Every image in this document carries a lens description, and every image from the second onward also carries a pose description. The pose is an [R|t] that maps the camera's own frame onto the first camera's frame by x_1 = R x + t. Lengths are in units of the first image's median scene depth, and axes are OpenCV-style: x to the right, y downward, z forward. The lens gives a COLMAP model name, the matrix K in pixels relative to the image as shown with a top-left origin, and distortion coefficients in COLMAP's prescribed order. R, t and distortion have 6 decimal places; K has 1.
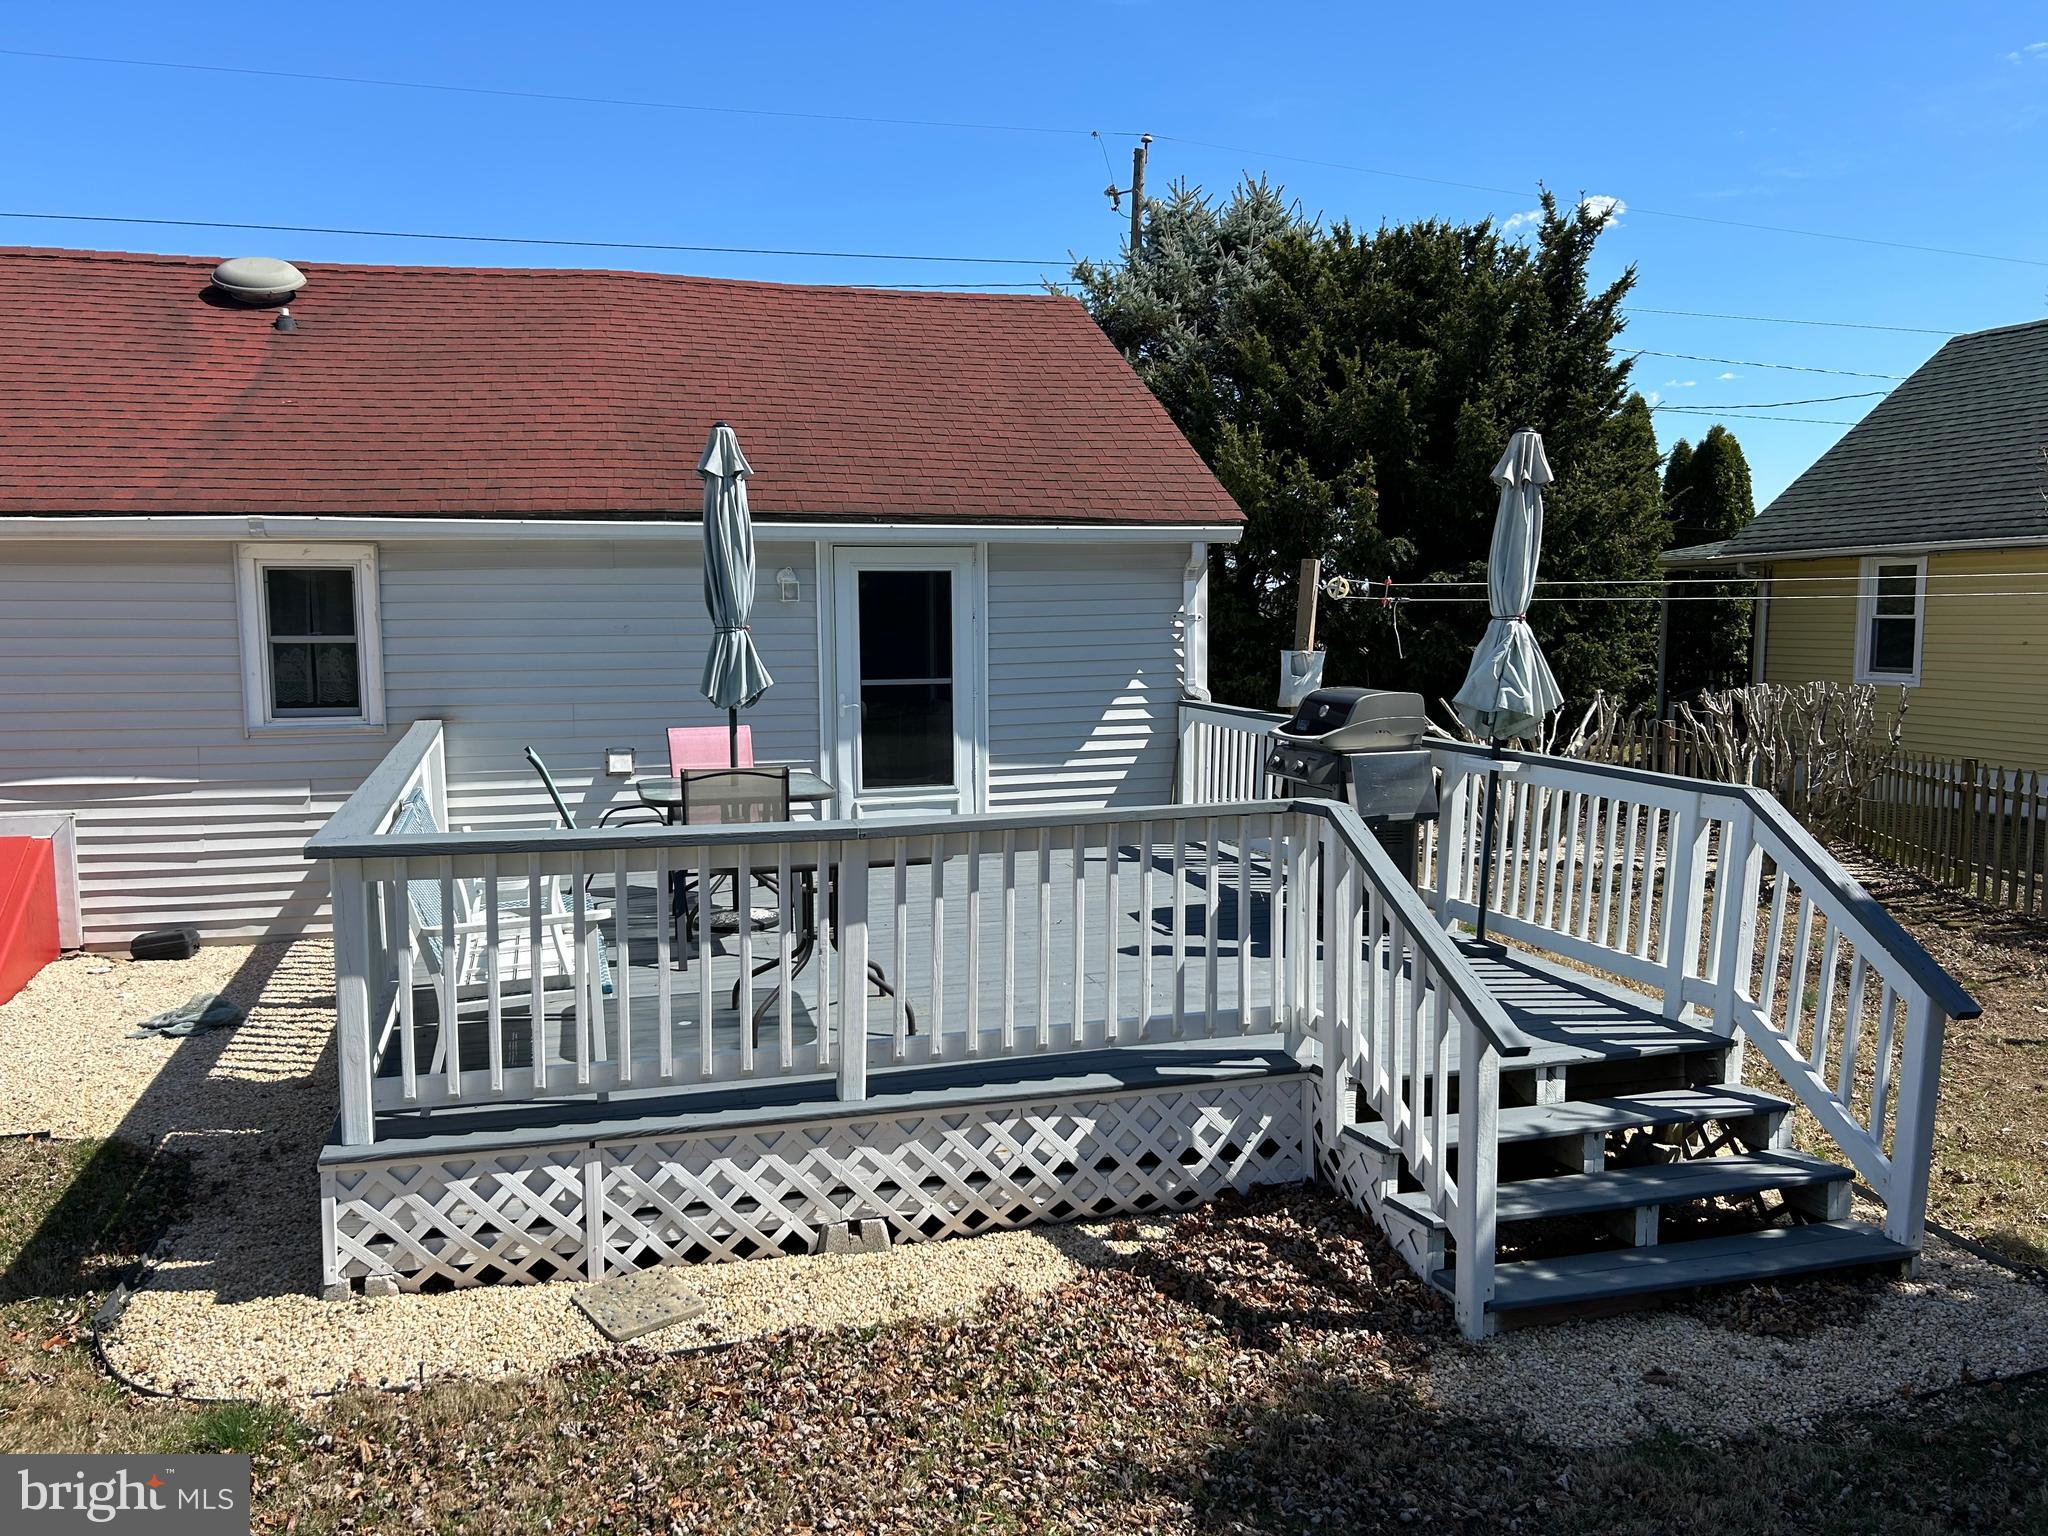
lens RADIAL K [[1536.6, 0, 1025.5], [0, 1536.6, 767.5], [0, 0, 1]] dist [0.060090, -0.072437]
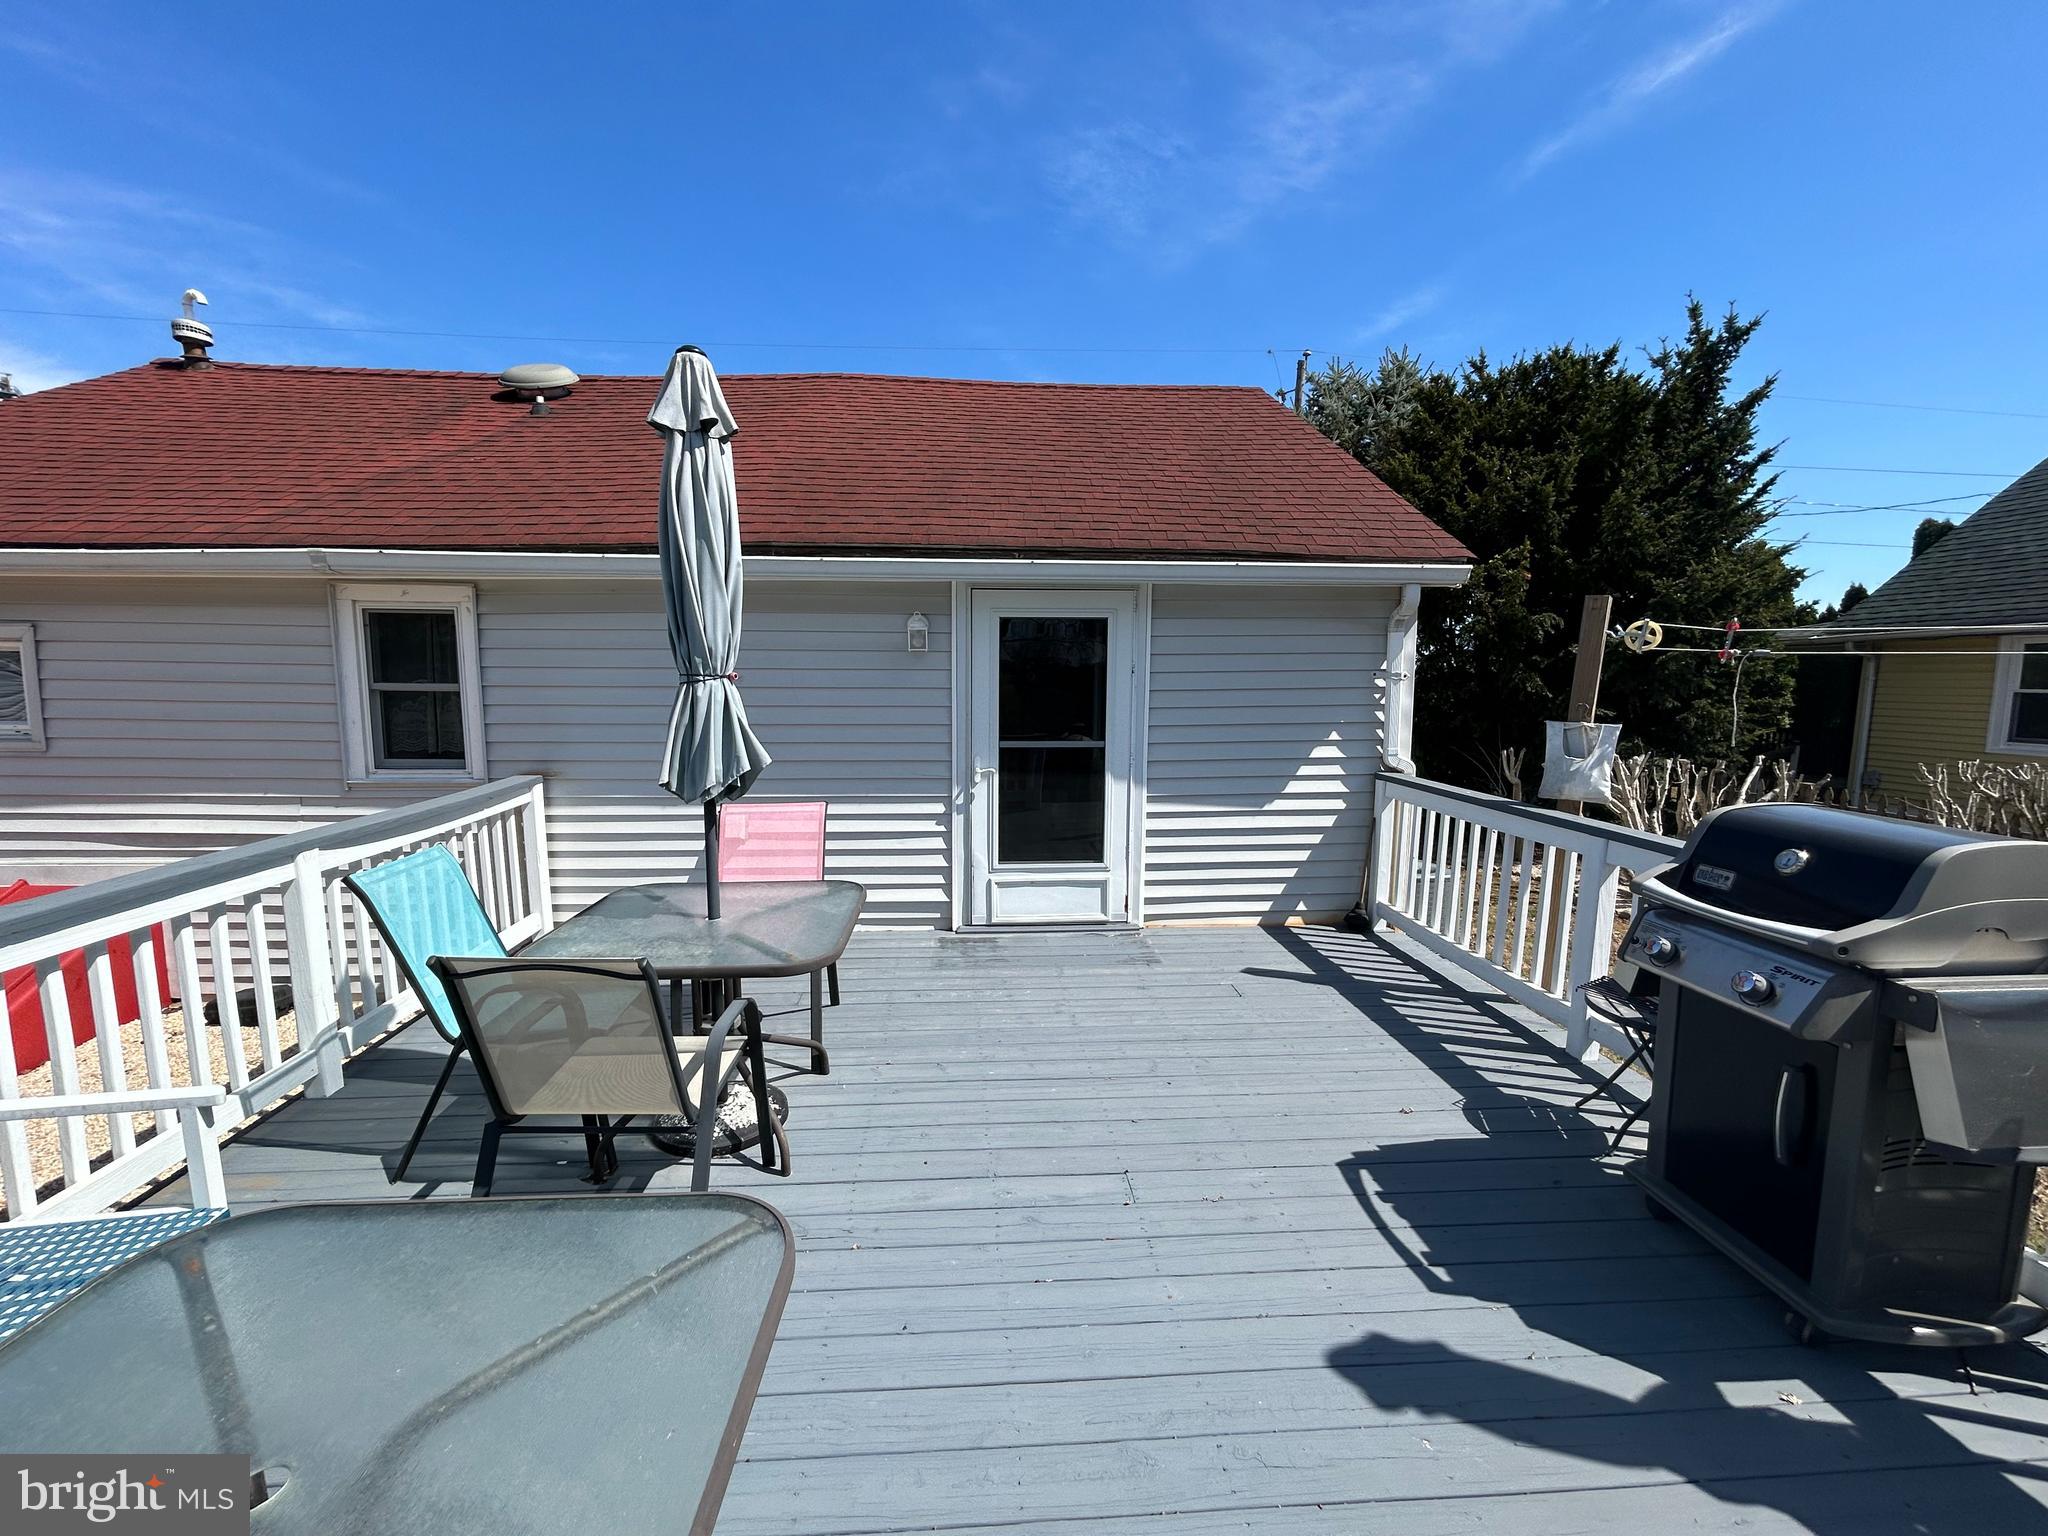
lens RADIAL K [[813.6, 0, 1020.5], [0, 813.6, 766.1], [0, 0, 1]] dist [-0.000431, 0.000016]
pose [[0.973367, 0.036871, -0.226268, 0.010314], [-0.035311, 0.999317, 0.010937, -0.047729], [0.226517, -0.002656, 0.974004, 0.542444]]
